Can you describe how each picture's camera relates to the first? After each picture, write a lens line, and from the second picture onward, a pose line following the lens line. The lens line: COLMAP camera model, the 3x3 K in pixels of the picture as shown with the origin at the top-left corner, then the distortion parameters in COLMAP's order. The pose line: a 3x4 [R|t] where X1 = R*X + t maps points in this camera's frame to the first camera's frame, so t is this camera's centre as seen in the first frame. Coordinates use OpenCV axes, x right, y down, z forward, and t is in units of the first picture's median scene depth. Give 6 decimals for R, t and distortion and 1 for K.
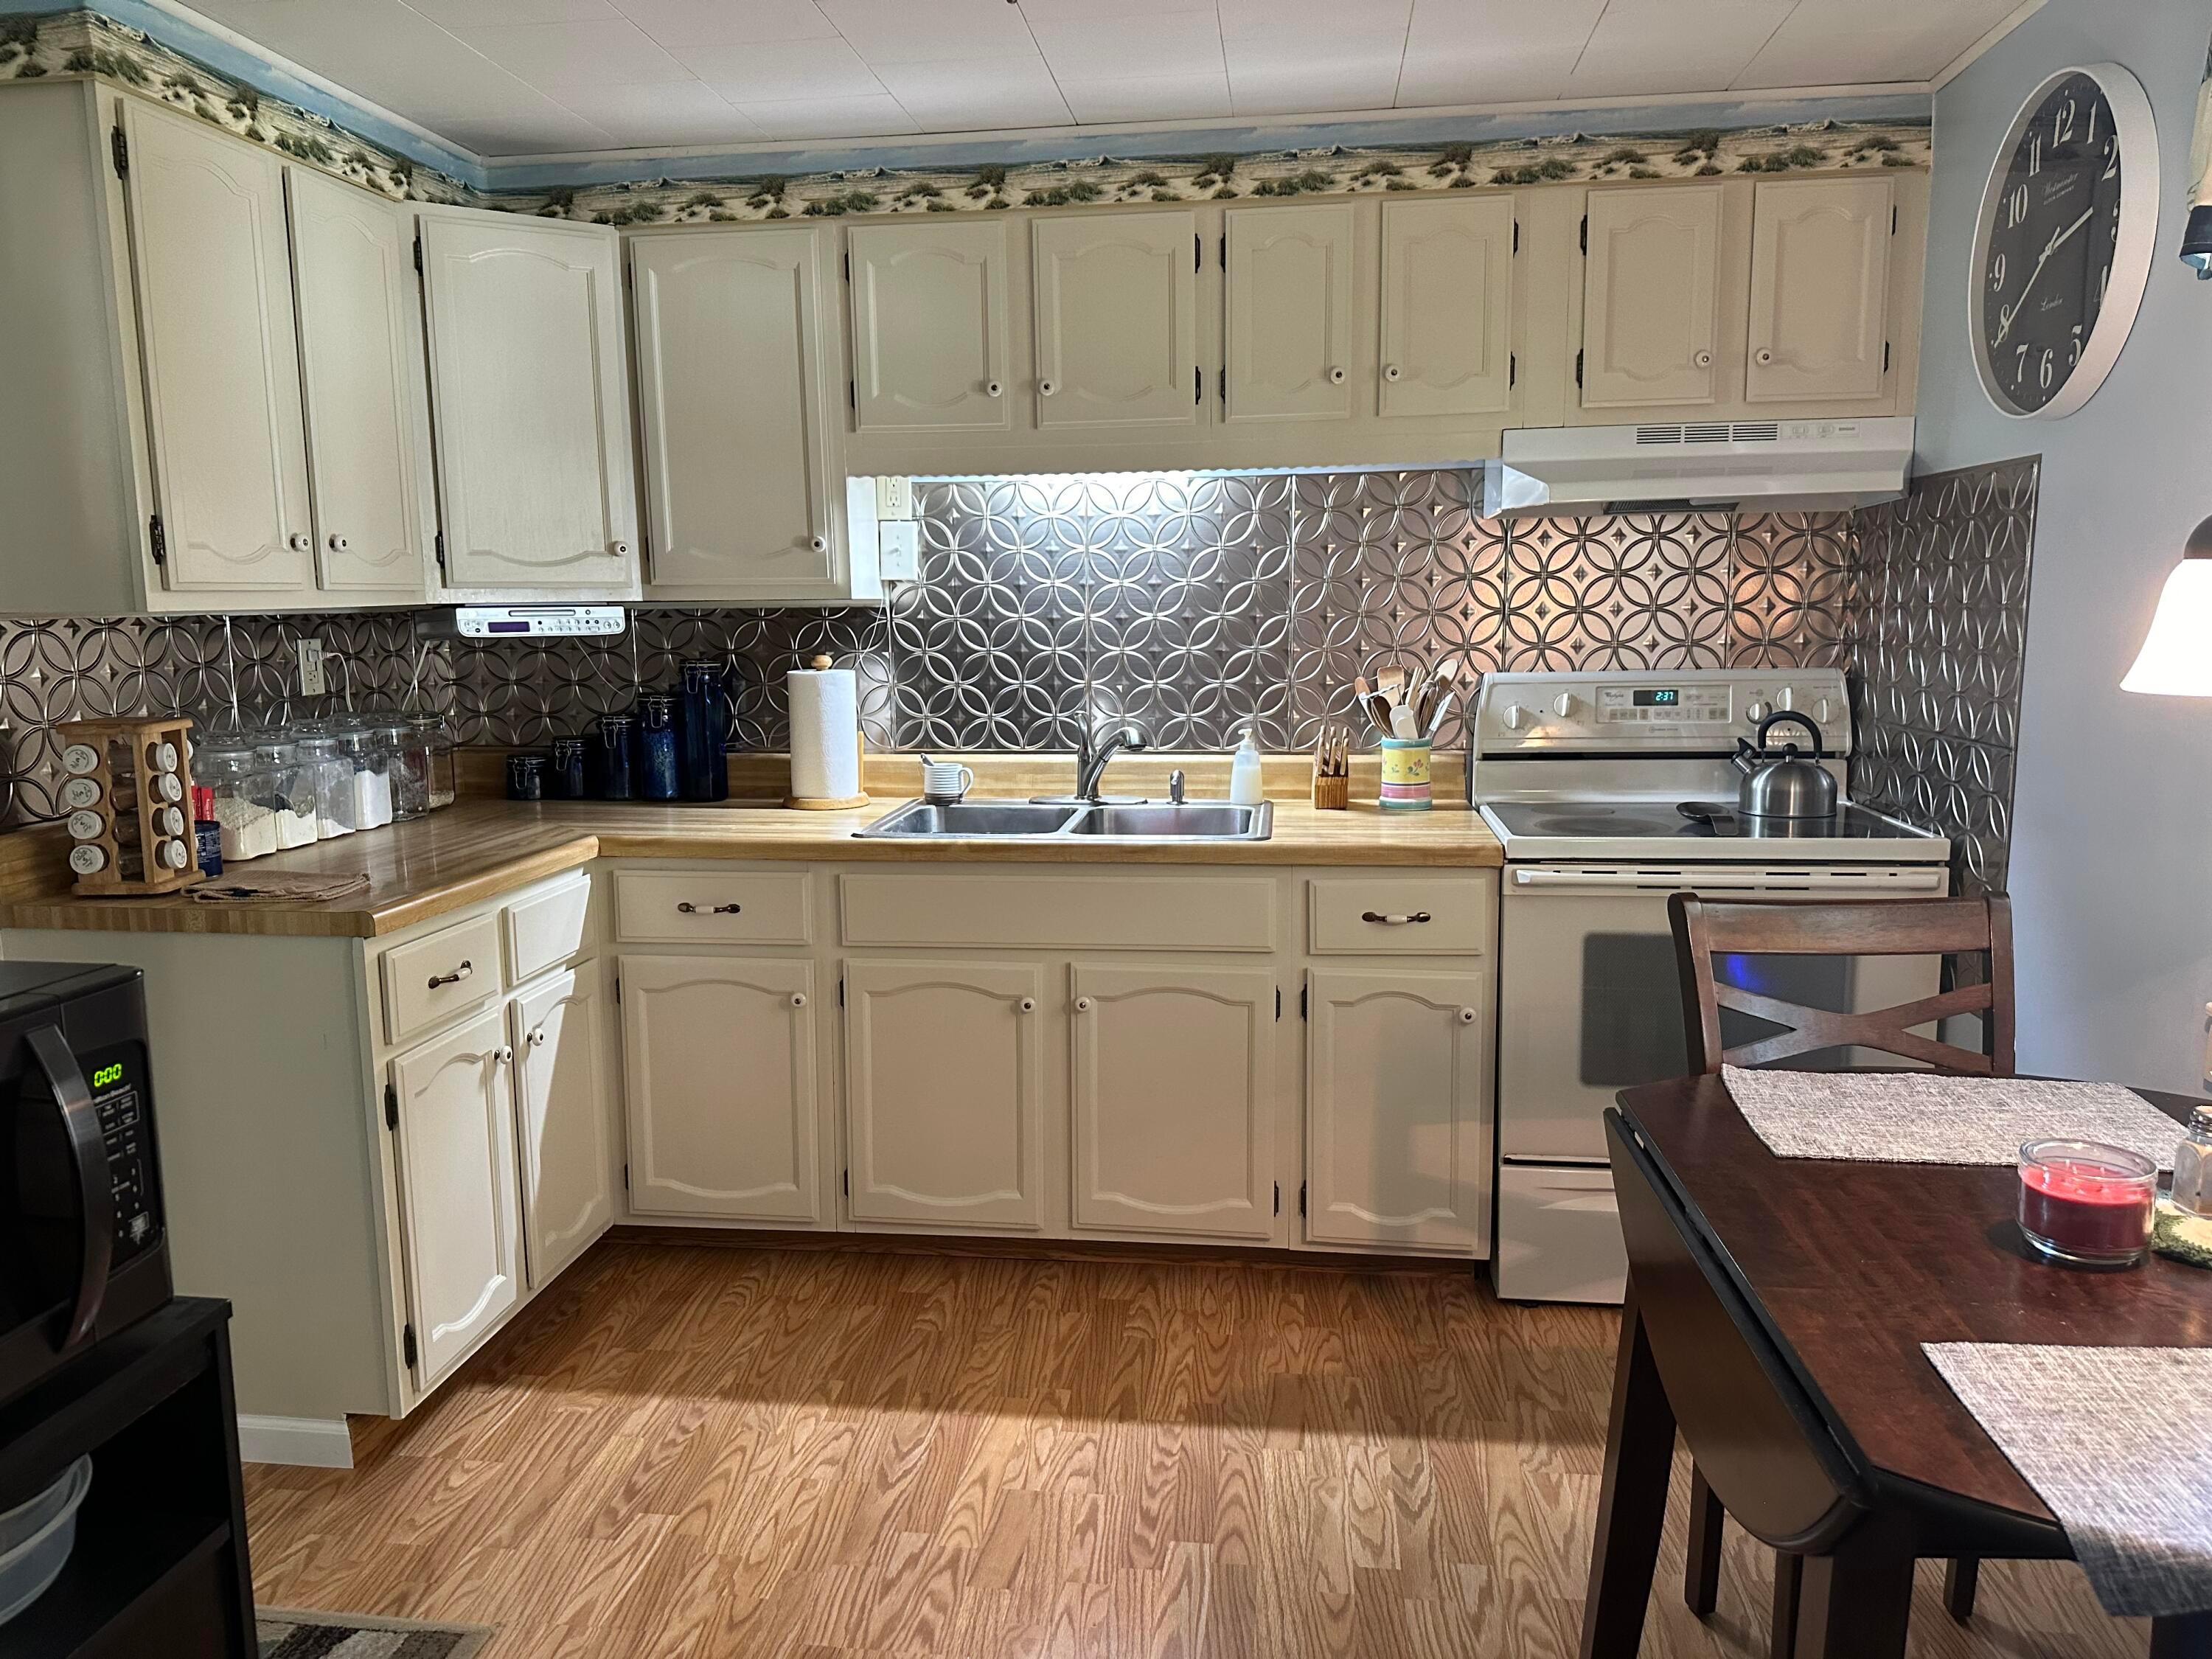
lens RADIAL K [[1556.8, 0, 1103.5], [0, 1556.8, 796.6], [0, 0, 1]] dist [0.101530, -0.183034]
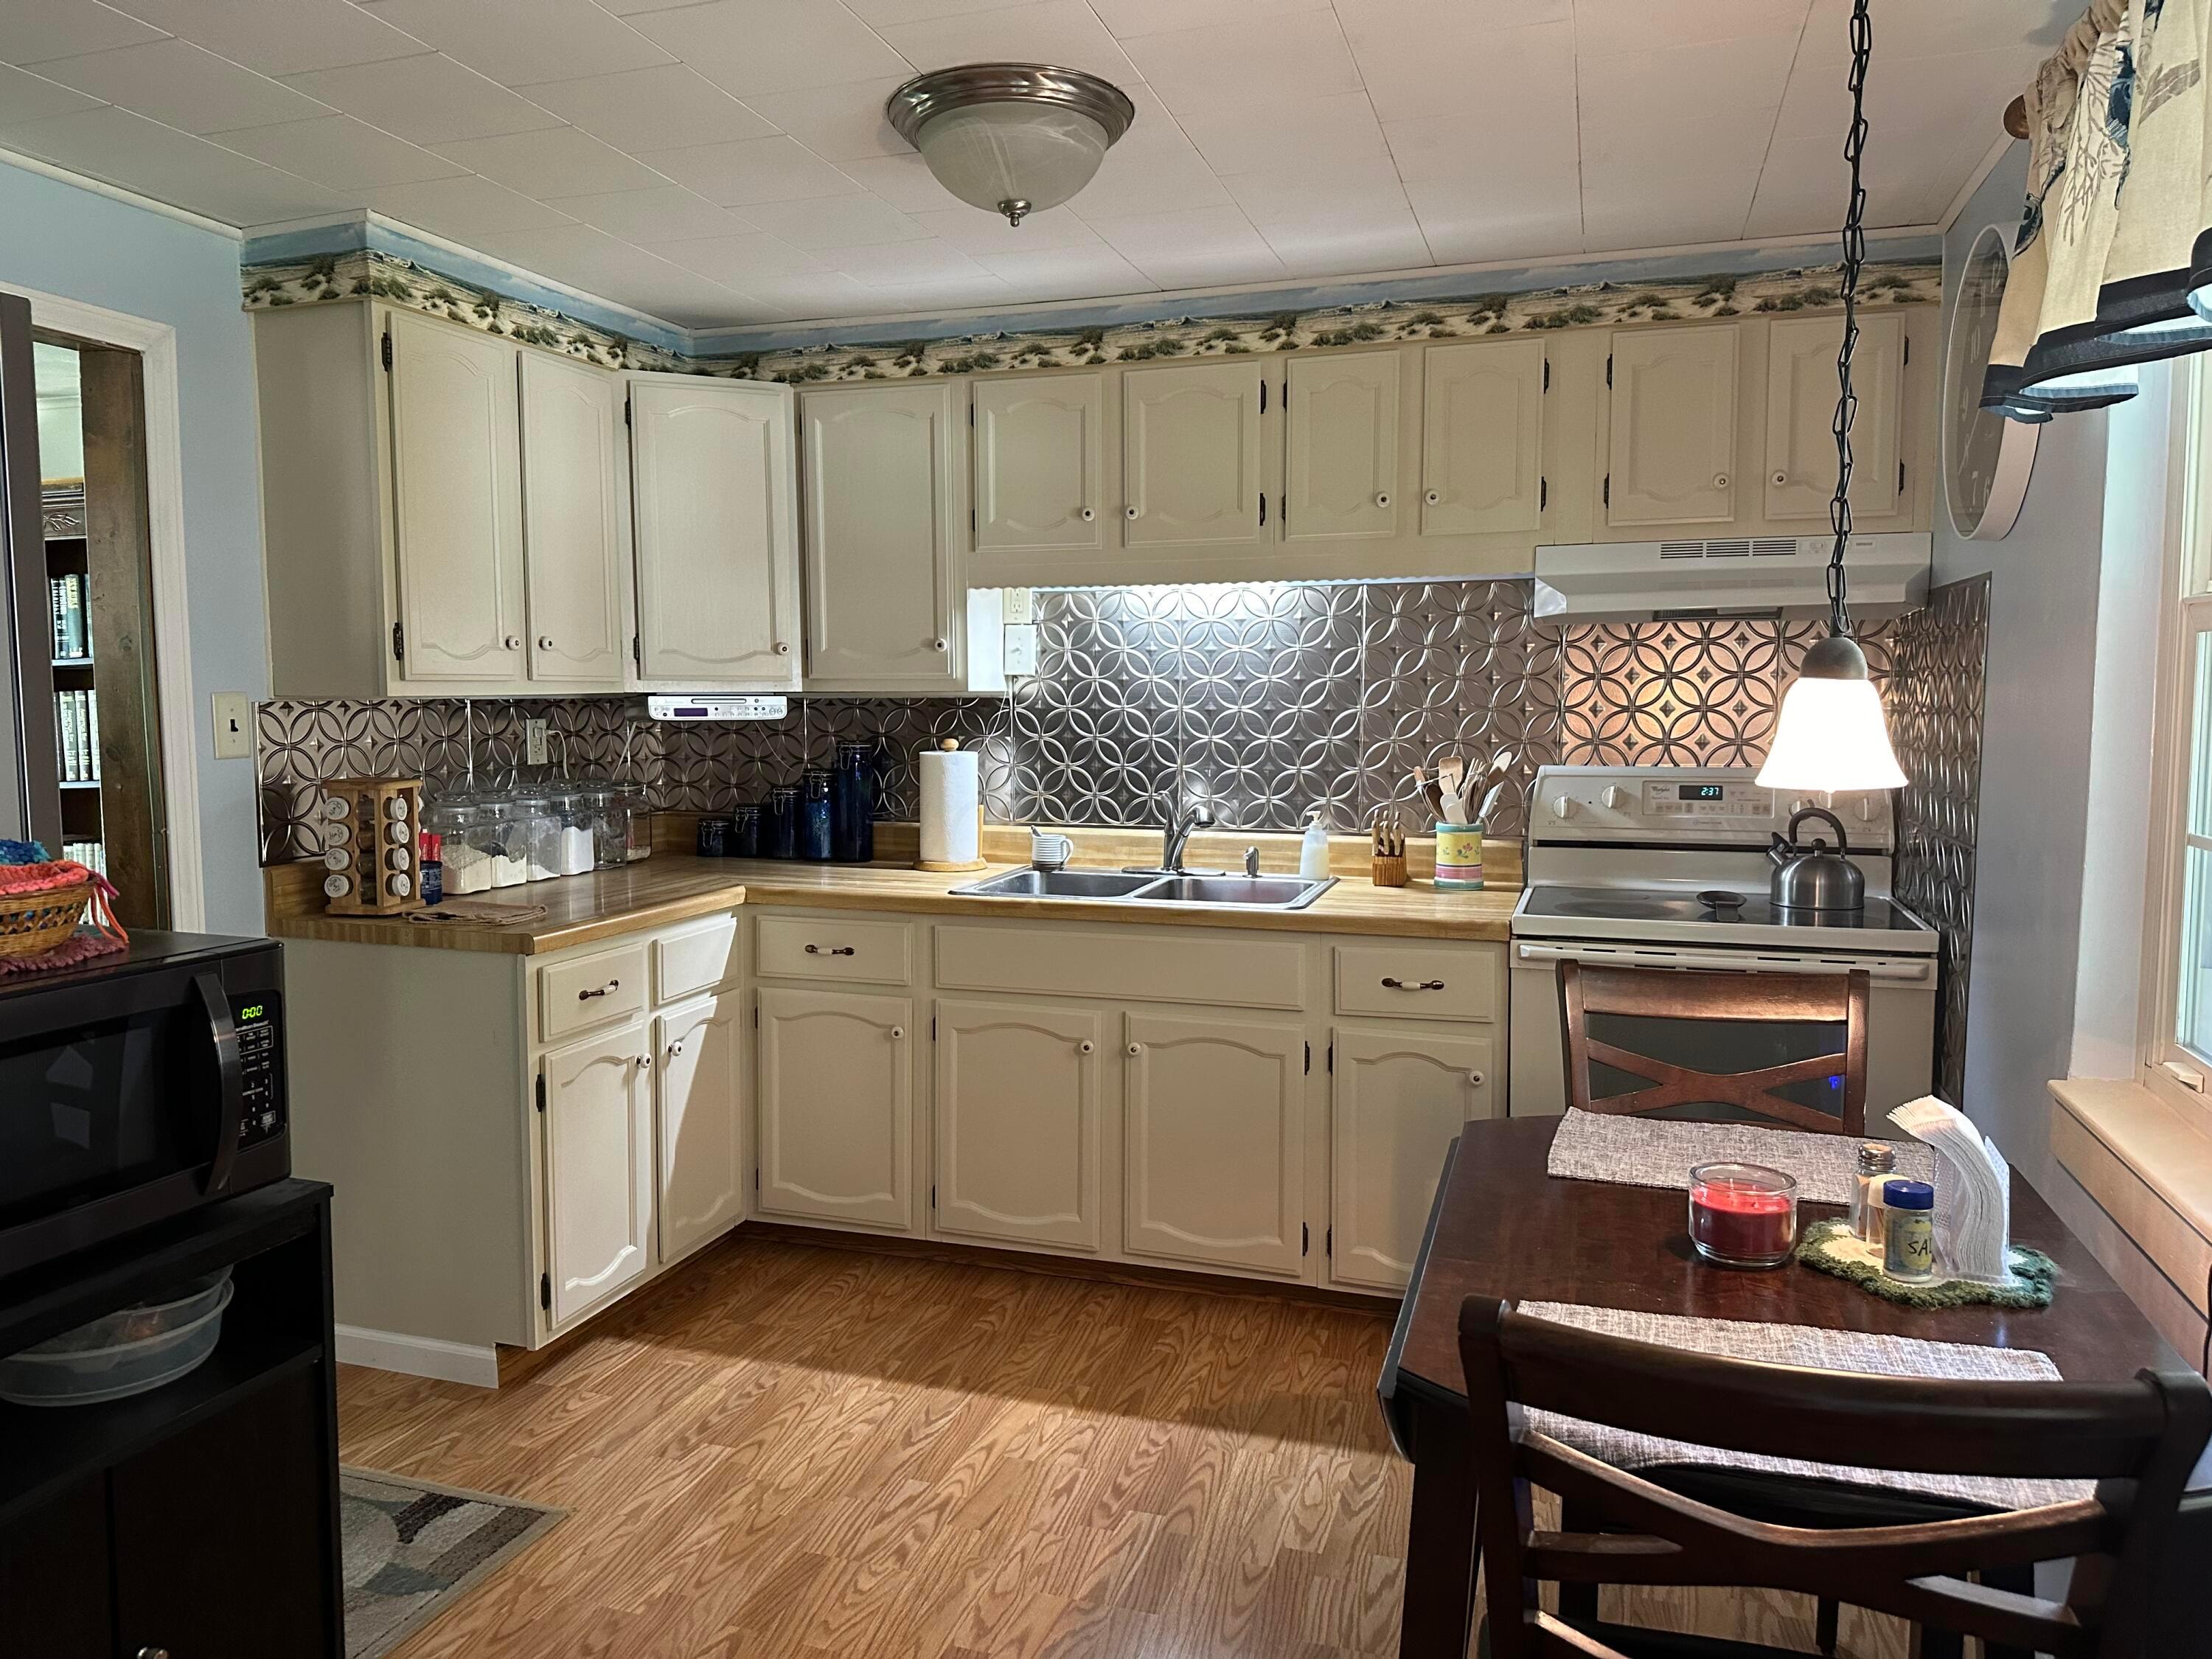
lens RADIAL K [[1560.0, 0, 1114.2], [0, 1560.0, 777.9], [0, 0, 1]] dist [0.160547, -0.353763]
pose [[0.982192, 0.021852, -0.186607, 0.177208], [-0.034527, 0.997291, -0.064944, 0.011205], [0.184683, 0.070230, 0.980286, -0.131223]]
